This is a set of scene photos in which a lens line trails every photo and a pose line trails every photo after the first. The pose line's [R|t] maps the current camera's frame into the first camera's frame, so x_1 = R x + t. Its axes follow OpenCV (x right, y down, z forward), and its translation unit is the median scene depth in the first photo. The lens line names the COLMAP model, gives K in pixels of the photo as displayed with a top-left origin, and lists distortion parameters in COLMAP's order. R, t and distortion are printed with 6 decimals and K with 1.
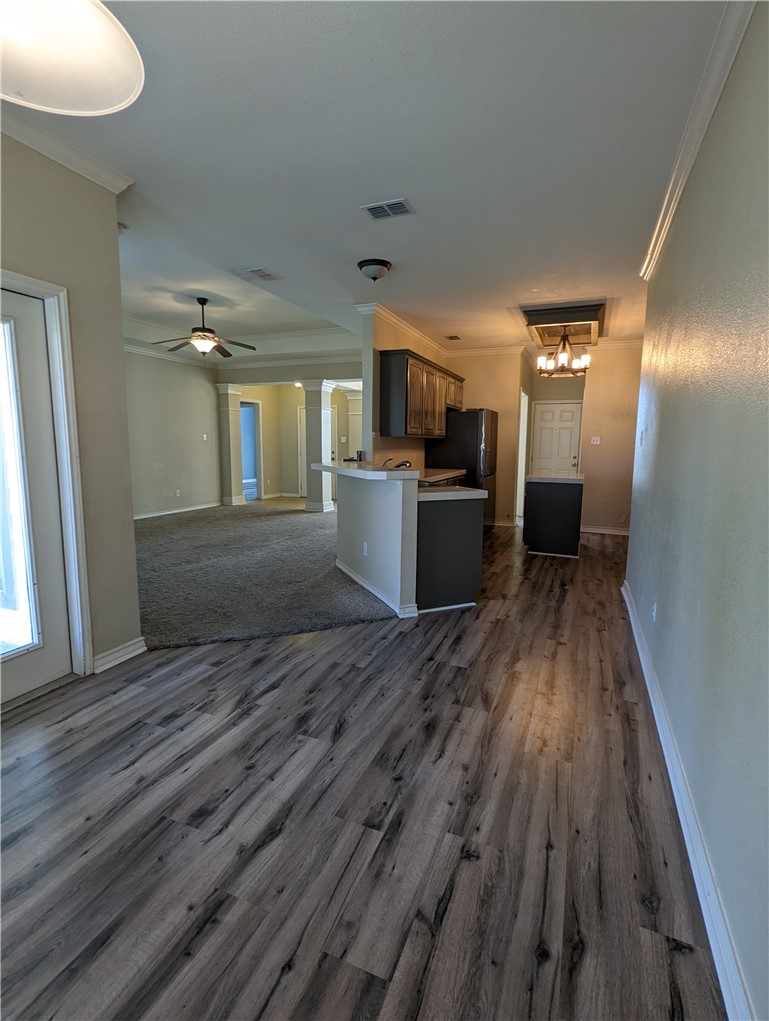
lens RADIAL K [[493.1, 0, 388.7], [0, 493.1, 508.8], [0, 0, 1]] dist [-0.000186, -0.000113]
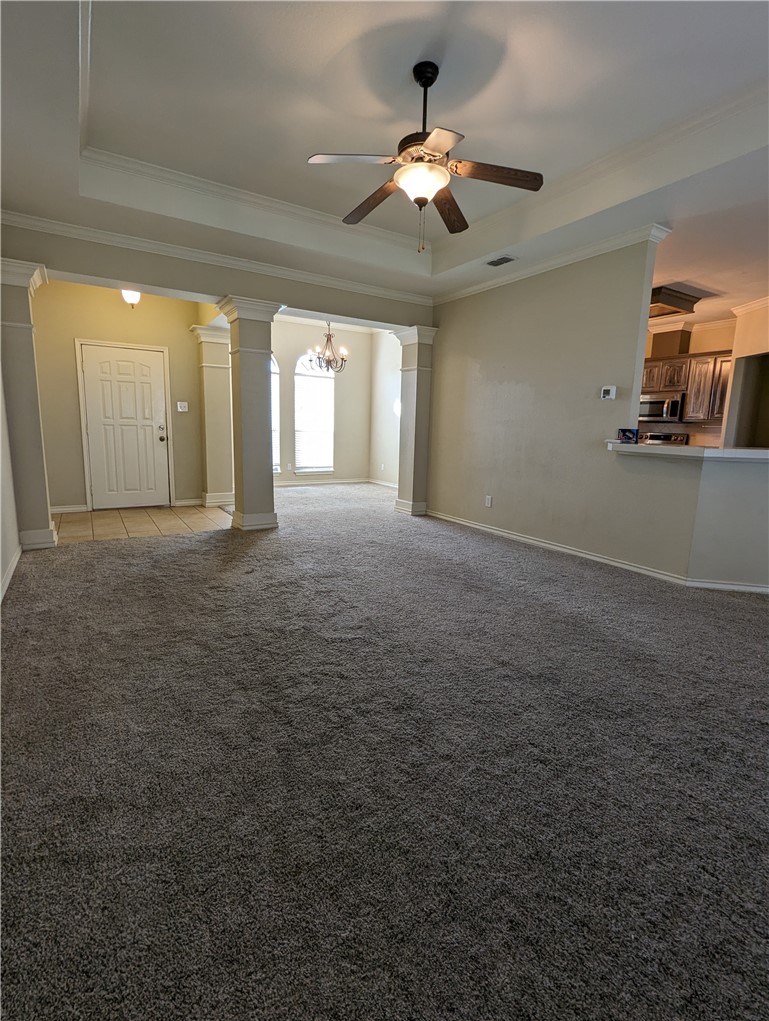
lens RADIAL K [[493.1, 0, 388.7], [0, 493.1, 508.8], [0, 0, 1]] dist [-0.000186, -0.000113]
pose [[0.594355, -0.124027, 0.794582, -0.543705], [0.078367, 0.992266, 0.096264, -0.067997], [-0.800376, 0.005054, 0.599477, 0.542291]]
